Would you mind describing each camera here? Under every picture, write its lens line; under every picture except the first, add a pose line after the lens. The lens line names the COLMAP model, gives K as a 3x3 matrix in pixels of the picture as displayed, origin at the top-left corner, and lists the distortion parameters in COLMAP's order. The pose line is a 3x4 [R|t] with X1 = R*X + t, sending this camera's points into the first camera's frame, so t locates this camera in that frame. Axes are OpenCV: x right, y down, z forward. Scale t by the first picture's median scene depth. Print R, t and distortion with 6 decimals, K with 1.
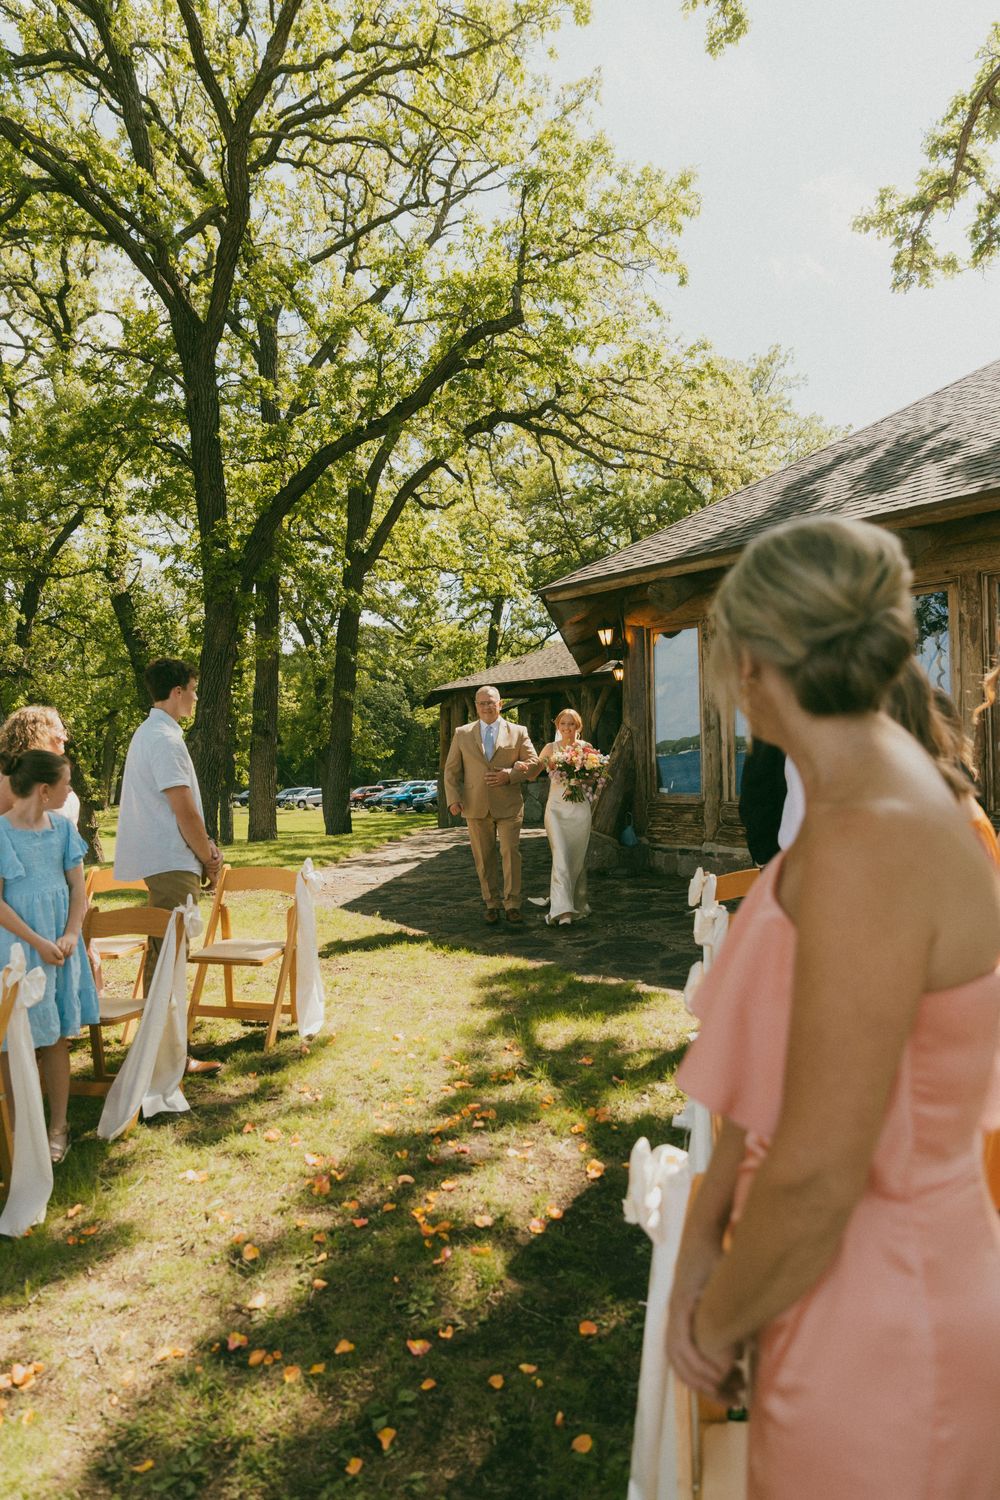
lens RADIAL K [[1150.1, 0, 500.0], [0, 1150.1, 750.0], [0, 0, 1]] dist [0.002582, 0.002286]
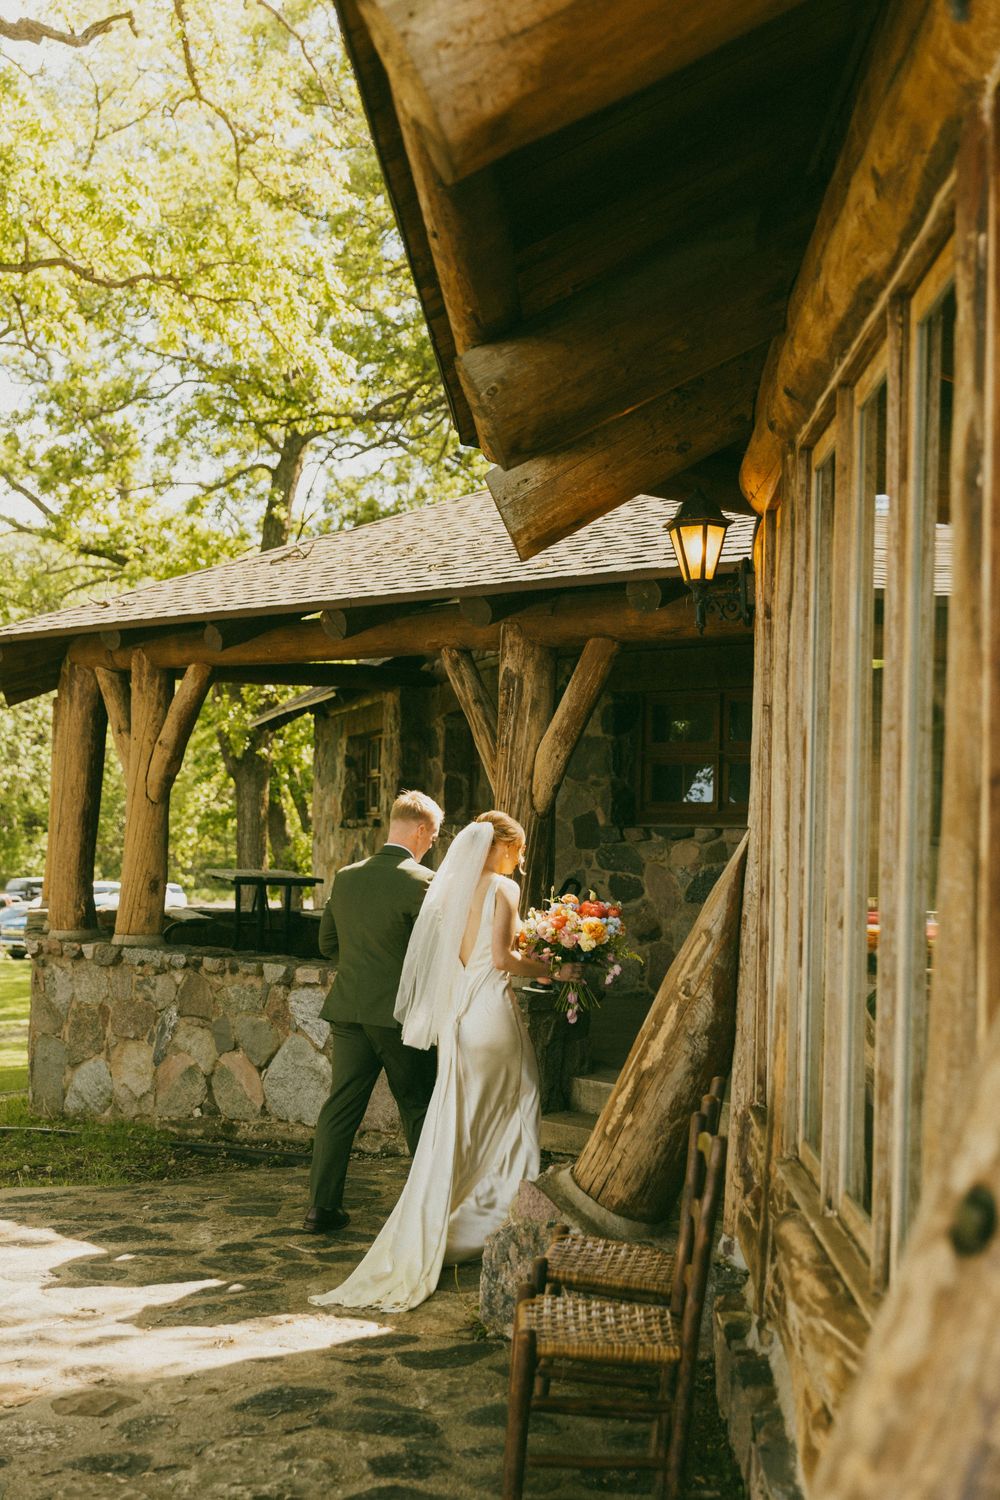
lens RADIAL K [[2139.1, 0, 500.0], [0, 2139.1, 750.0], [0, 0, 1]] dist [0.000999, 0.002591]
pose [[0.996050, 0.031787, 0.082905, 0.027754], [-0.030082, 0.999311, -0.021744, -0.022329], [-0.083539, 0.019164, 0.996320, 0.563140]]
